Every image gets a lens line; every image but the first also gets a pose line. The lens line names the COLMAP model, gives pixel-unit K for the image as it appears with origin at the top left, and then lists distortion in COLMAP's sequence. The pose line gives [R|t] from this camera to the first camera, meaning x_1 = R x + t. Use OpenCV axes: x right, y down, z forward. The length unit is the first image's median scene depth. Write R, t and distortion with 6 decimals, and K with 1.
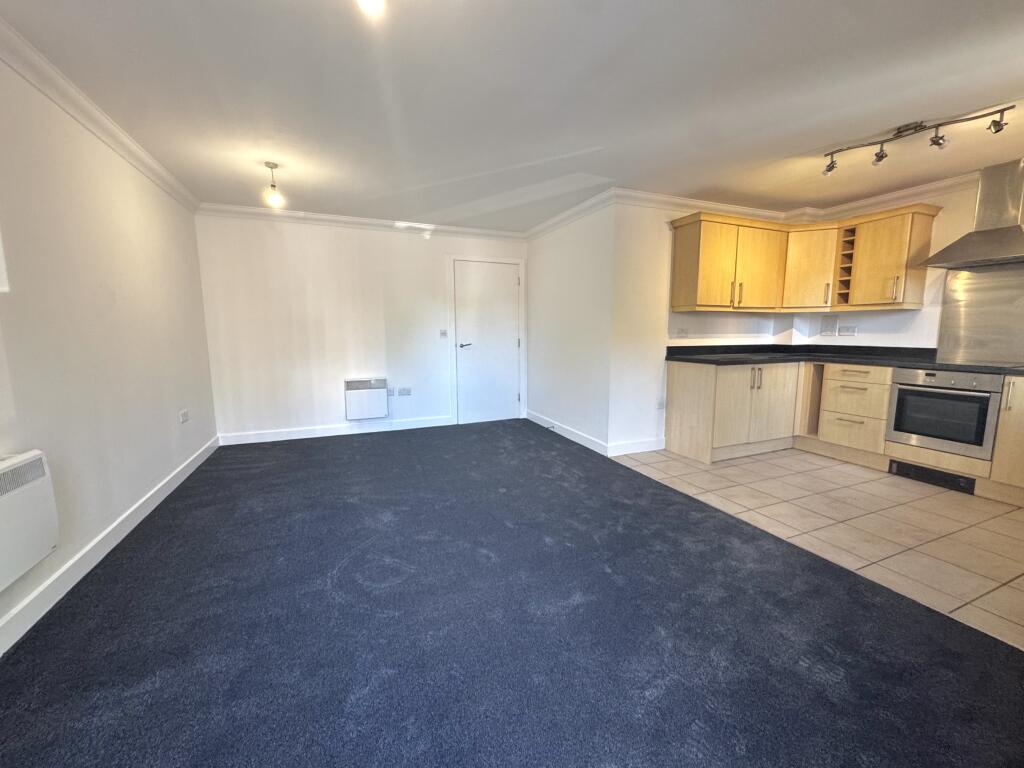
lens RADIAL K [[410.9, 0, 512.0], [0, 410.9, 384.0], [0, 0, 1]] dist [0.002435, 0.000235]
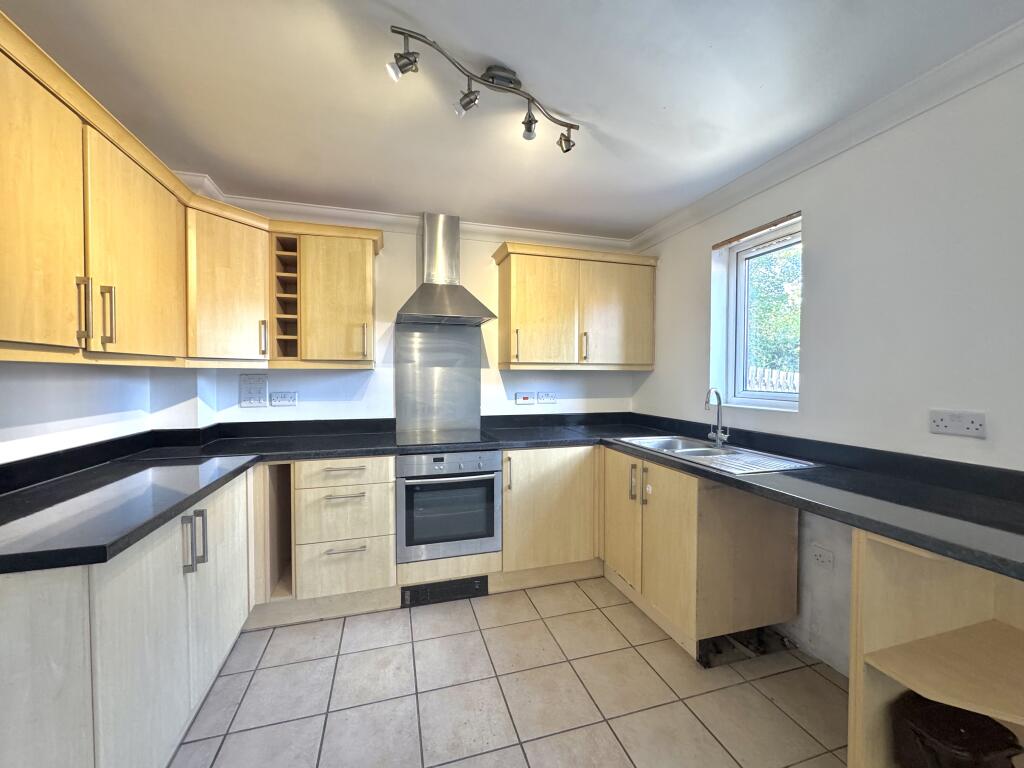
lens RADIAL K [[408.1, 0, 512.1], [0, 408.1, 382.4], [0, 0, 1]] dist [-0.002506, -0.000032]
pose [[0.105726, -0.016768, 0.994254, 0.263087], [0.128401, 0.991718, 0.003072, -0.129856], [-0.986071, 0.127338, 0.107003, 0.683004]]
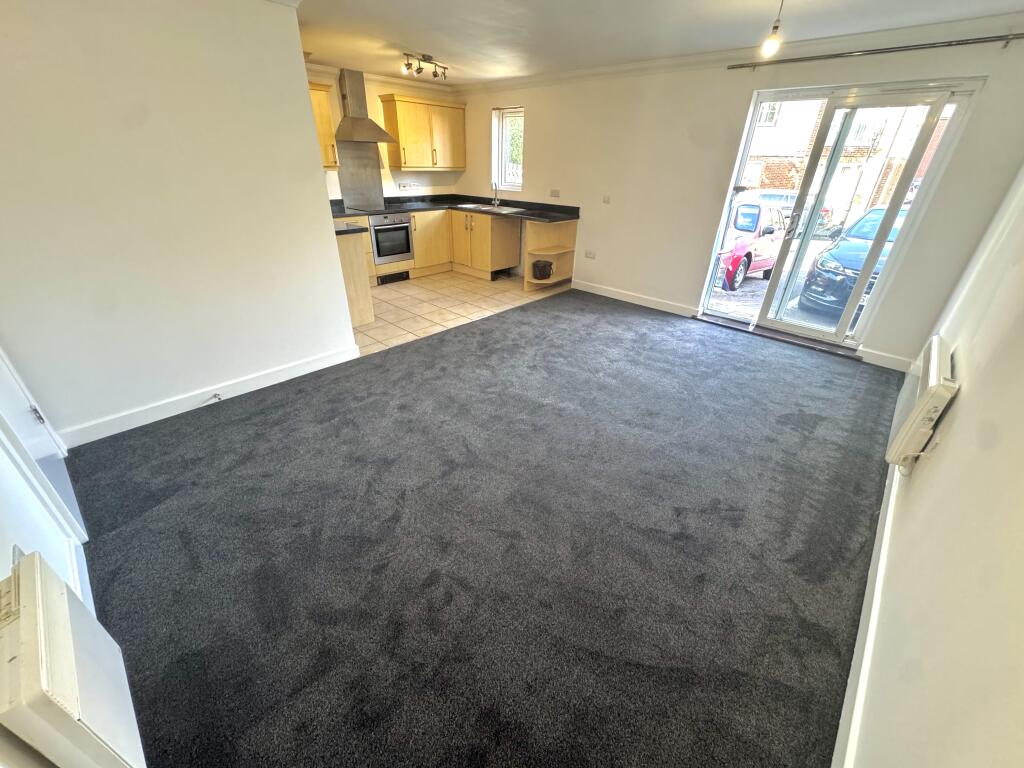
lens RADIAL K [[408.1, 0, 512.1], [0, 408.1, 382.4], [0, 0, 1]] dist [-0.002506, -0.000032]
pose [[-0.405719, -0.444289, 0.798748, -0.720616], [0.097820, 0.847780, 0.521249, -0.236542], [-0.908748, 0.289615, -0.300500, 1.084334]]
